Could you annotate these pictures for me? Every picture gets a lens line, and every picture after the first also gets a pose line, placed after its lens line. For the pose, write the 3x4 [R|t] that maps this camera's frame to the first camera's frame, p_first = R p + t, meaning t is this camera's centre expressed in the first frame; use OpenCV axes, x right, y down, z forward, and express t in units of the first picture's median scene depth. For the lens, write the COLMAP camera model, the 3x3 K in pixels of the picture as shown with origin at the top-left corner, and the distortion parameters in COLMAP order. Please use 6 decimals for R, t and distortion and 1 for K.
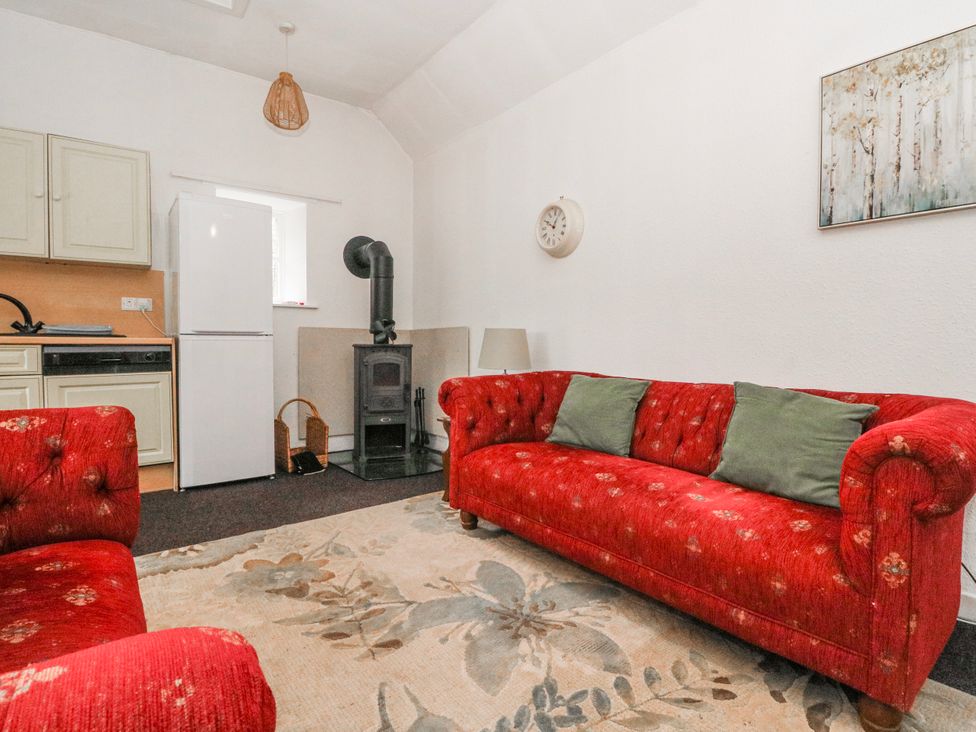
lens RADIAL K [[504.7, 0, 491.0], [0, 504.7, 358.2], [0, 0, 1]] dist [-0.002197, -0.011648]
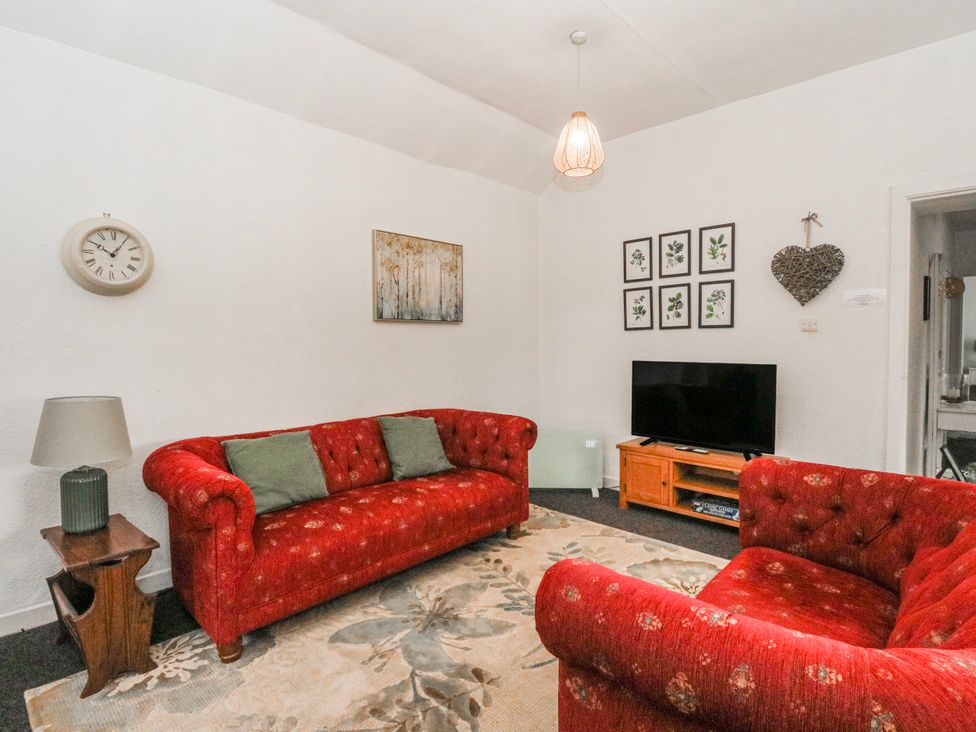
lens RADIAL K [[504.7, 0, 486.6], [0, 504.7, 361.2], [0, 0, 1]] dist [-0.002197, -0.011648]
pose [[-0.143209, -0.044012, 0.988713, -0.756936], [0.033322, 0.998230, 0.049262, -0.133840], [-0.989131, 0.040001, -0.141489, 0.620797]]
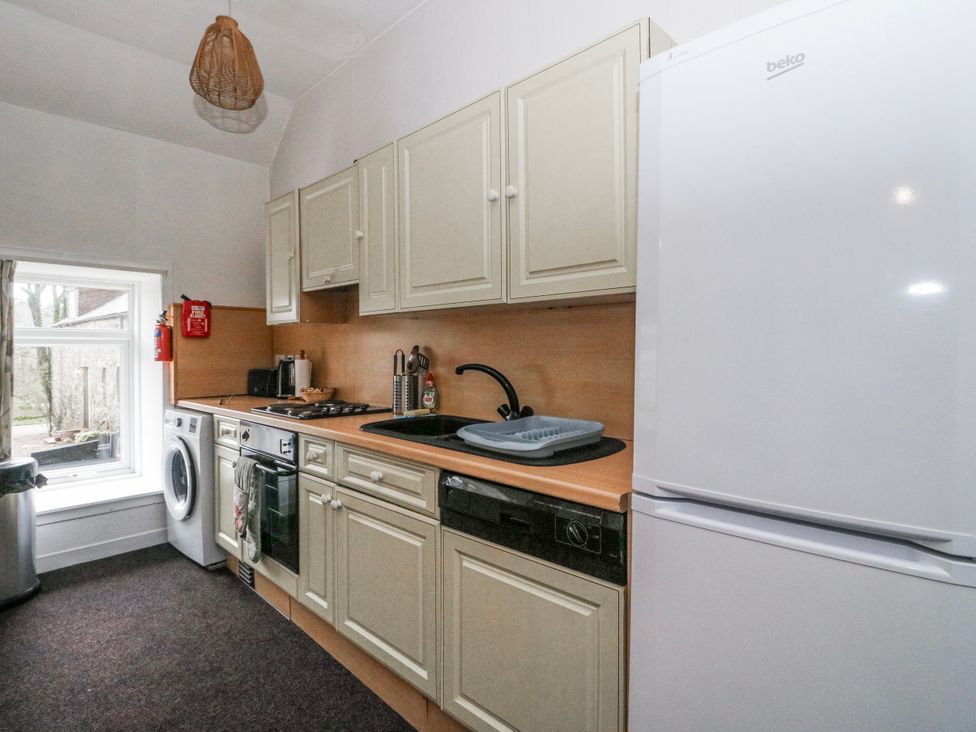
lens RADIAL K [[504.7, 0, 491.9], [0, 504.7, 357.3], [0, 0, 1]] dist [-0.002197, -0.011648]
pose [[0.172518, 0.009848, -0.984957, -0.328632], [-0.032650, 0.999458, 0.004274, -0.144728], [0.984465, 0.031421, 0.172746, 0.911831]]
